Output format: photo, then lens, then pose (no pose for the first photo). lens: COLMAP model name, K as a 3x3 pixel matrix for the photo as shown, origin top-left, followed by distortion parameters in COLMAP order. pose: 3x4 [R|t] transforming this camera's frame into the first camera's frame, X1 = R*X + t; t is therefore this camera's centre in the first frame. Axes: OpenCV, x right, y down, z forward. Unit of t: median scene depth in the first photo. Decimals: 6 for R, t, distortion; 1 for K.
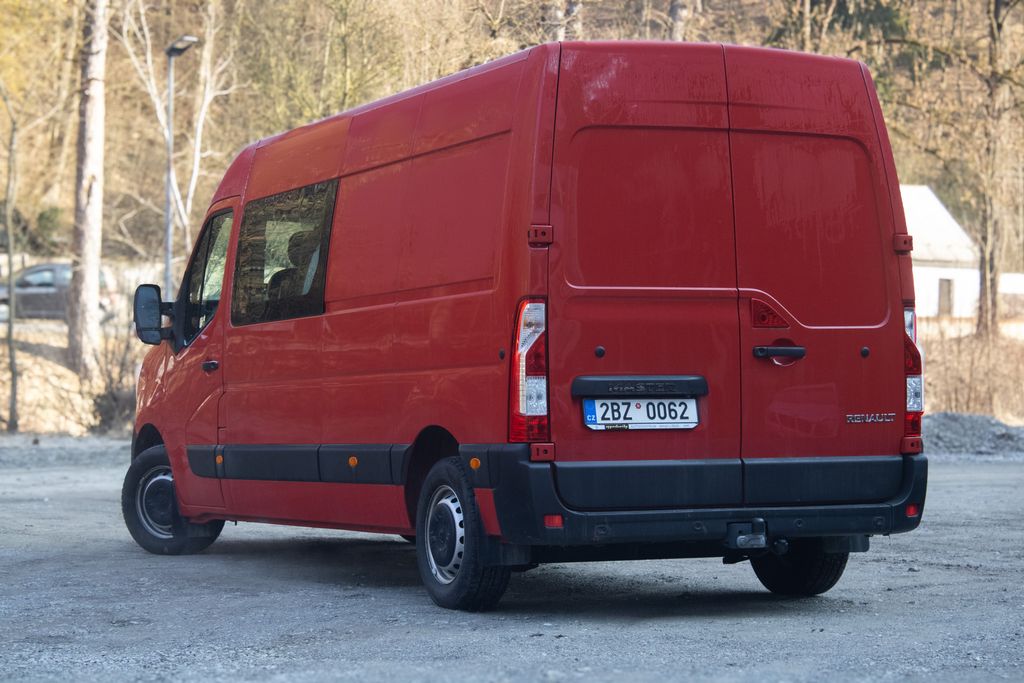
lens RADIAL K [[2575.0, 0, 512.8], [0, 2575.0, 339.2], [0, 0, 1]] dist [0.039139, 0.000000]
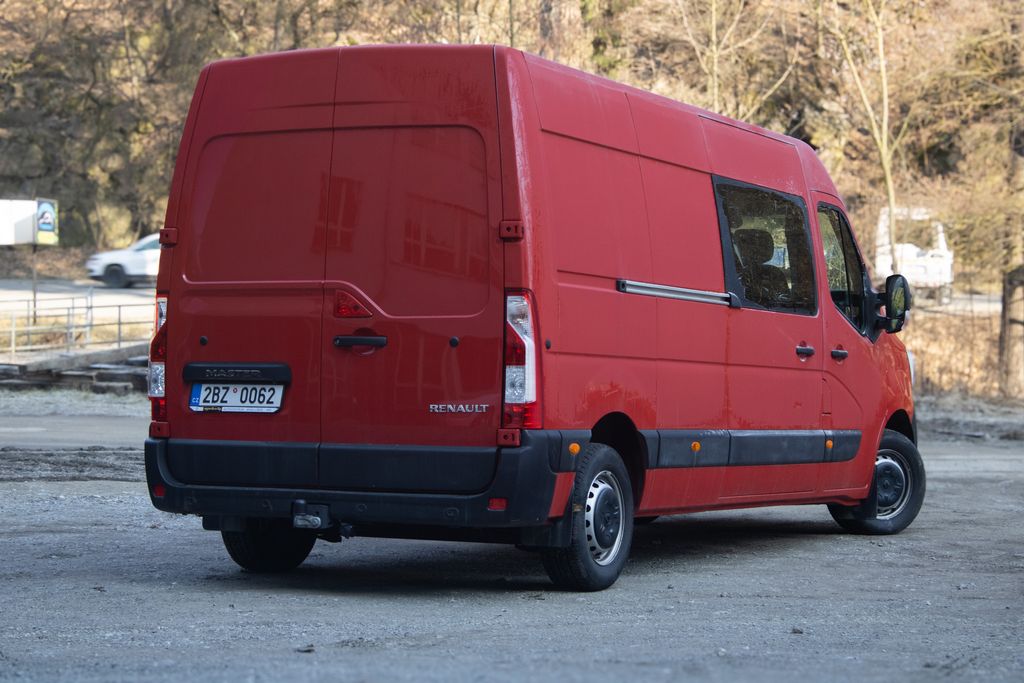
lens RADIAL K [[2461.3, 0, 512.8], [0, 2461.3, 344.4], [0, 0, 1]] dist [0.002135, 0.000000]
pose [[0.610044, 0.003910, -0.792358, 0.937082], [0.000517, 0.999986, 0.005332, 0.001015], [0.792367, -0.003663, 0.610034, 0.456651]]
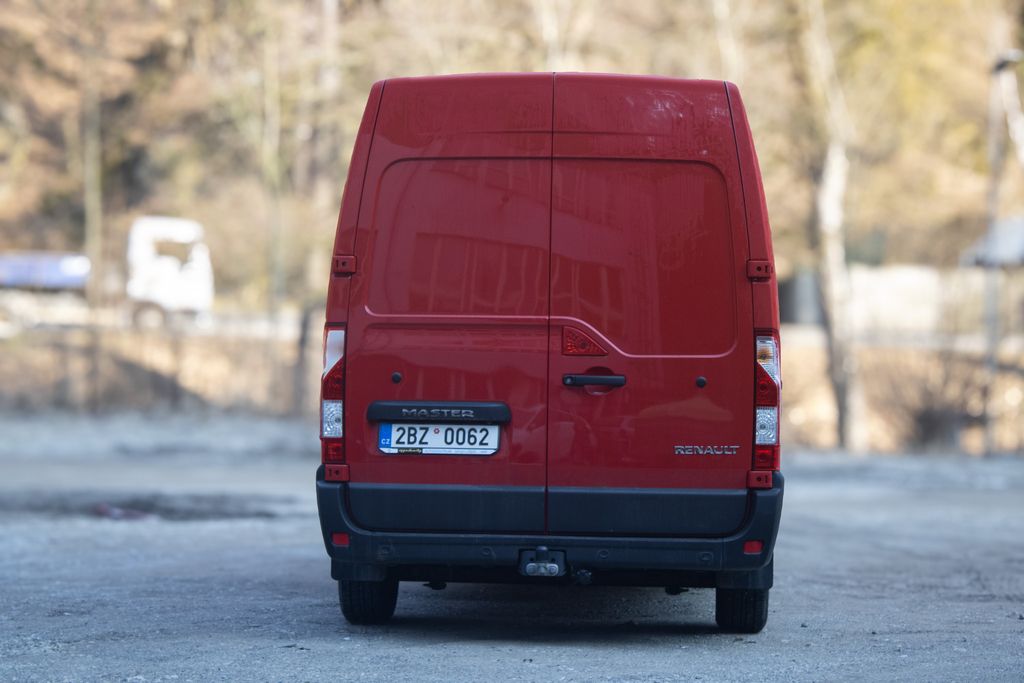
lens RADIAL K [[2575.0, 0, 510.5], [0, 2575.0, 340.9], [0, 0, 1]] dist [0.039139, 0.000000]
pose [[0.870773, 0.007797, -0.491623, 0.573425], [-0.010852, 0.999935, -0.003363, -0.006779], [0.491565, 0.008263, 0.870802, 0.122515]]
